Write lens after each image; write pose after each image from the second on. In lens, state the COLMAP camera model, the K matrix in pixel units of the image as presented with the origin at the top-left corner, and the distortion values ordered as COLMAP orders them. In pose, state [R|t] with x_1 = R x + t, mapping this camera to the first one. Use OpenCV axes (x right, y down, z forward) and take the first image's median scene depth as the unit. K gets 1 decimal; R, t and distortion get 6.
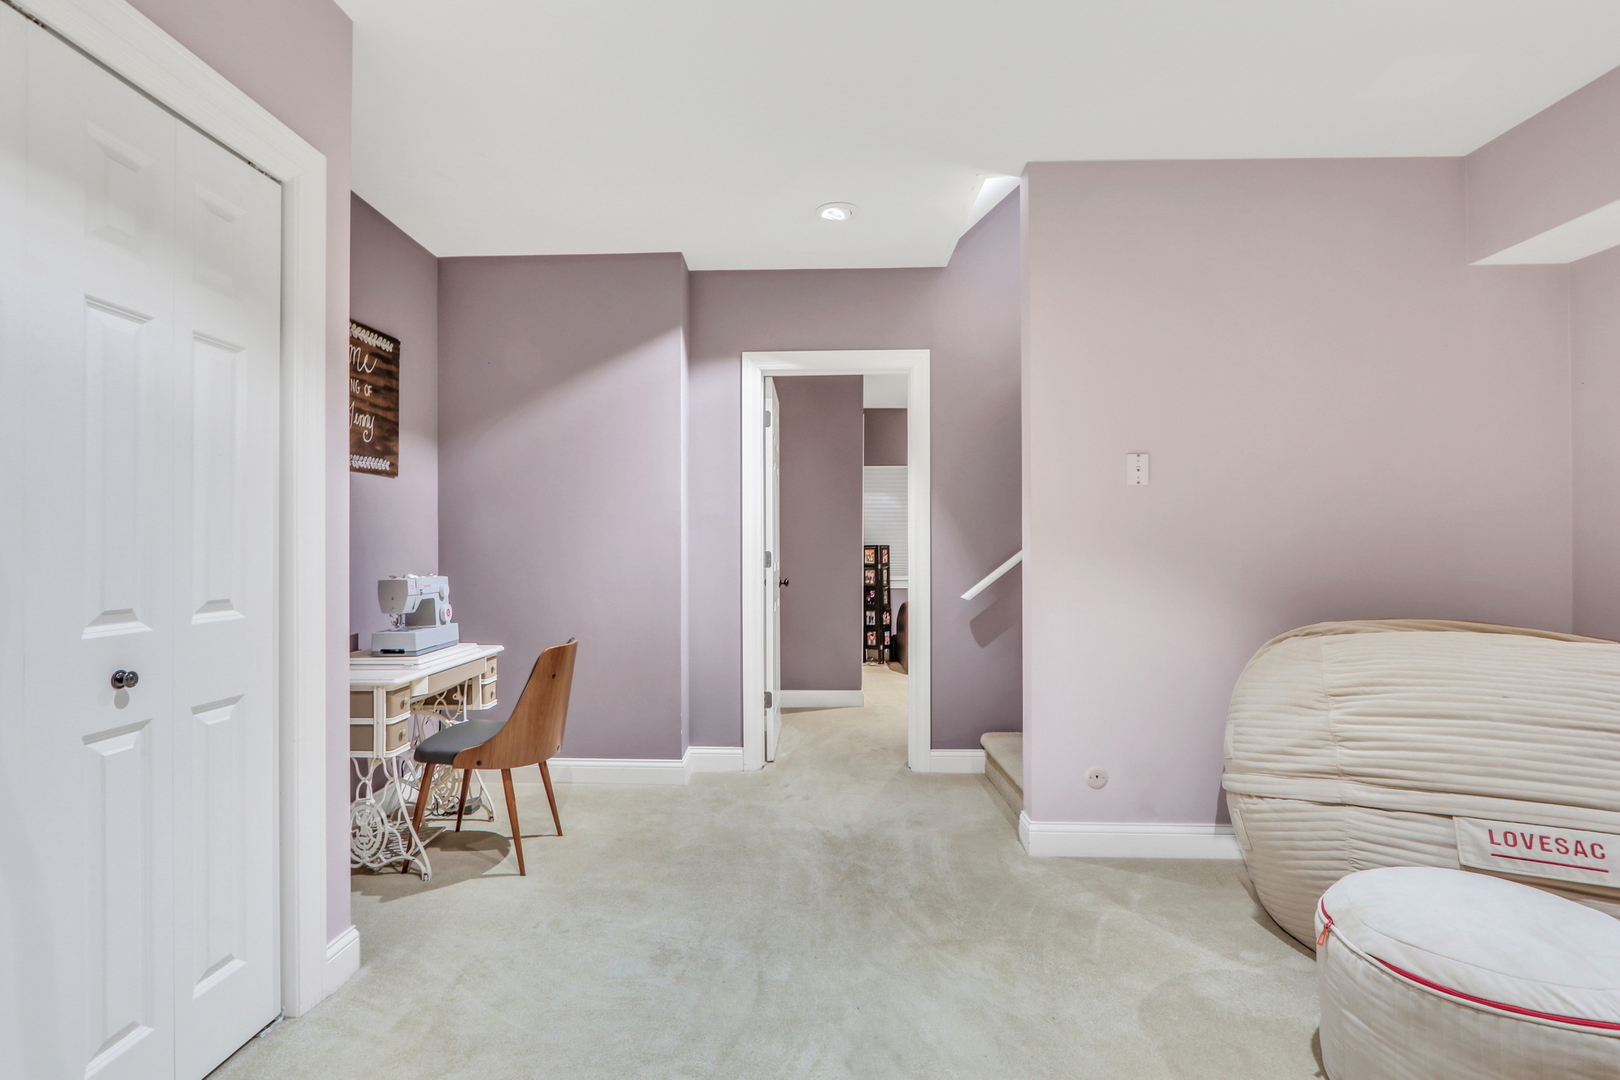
lens RADIAL K [[837.9, 0, 807.9], [0, 837.9, 540.1], [0, 0, 1]] dist [-0.007483, -0.000570]
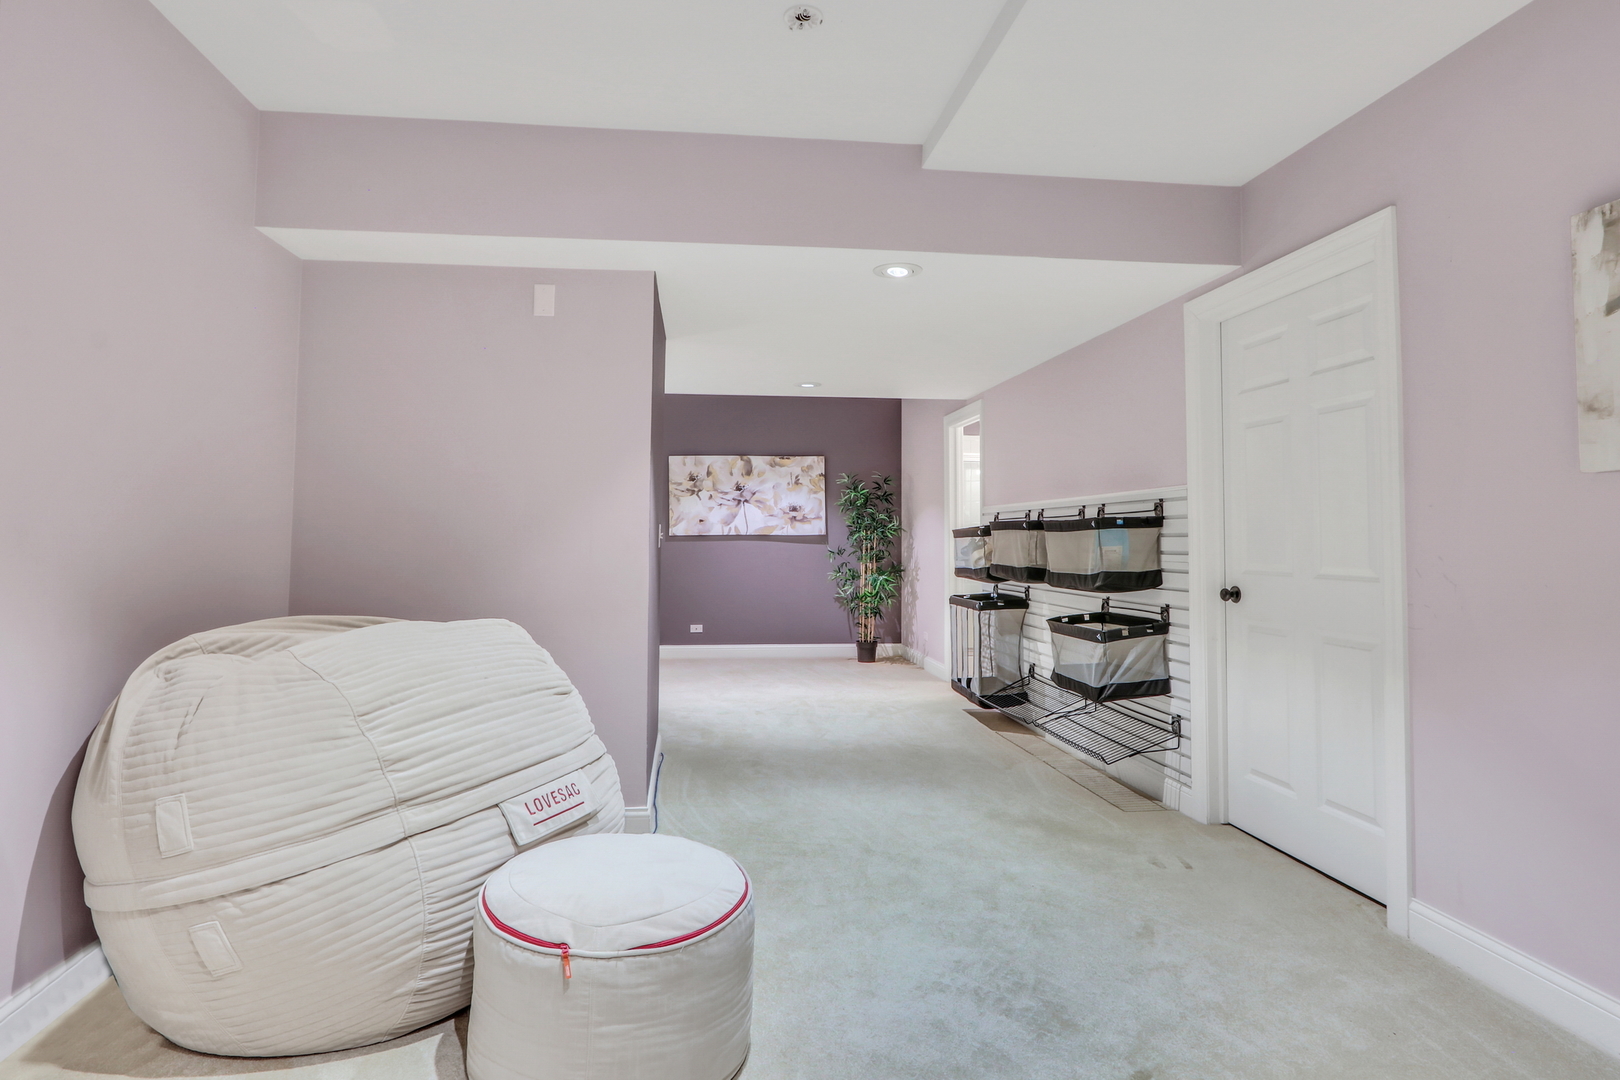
lens RADIAL K [[837.9, 0, 808.4], [0, 837.9, 545.3], [0, 0, 1]] dist [-0.007483, -0.000570]
pose [[-0.130384, 0.004813, 0.991452, -0.253924], [-0.001822, 0.999985, -0.005094, 0.027562], [-0.991462, -0.002470, -0.130374, 0.740932]]
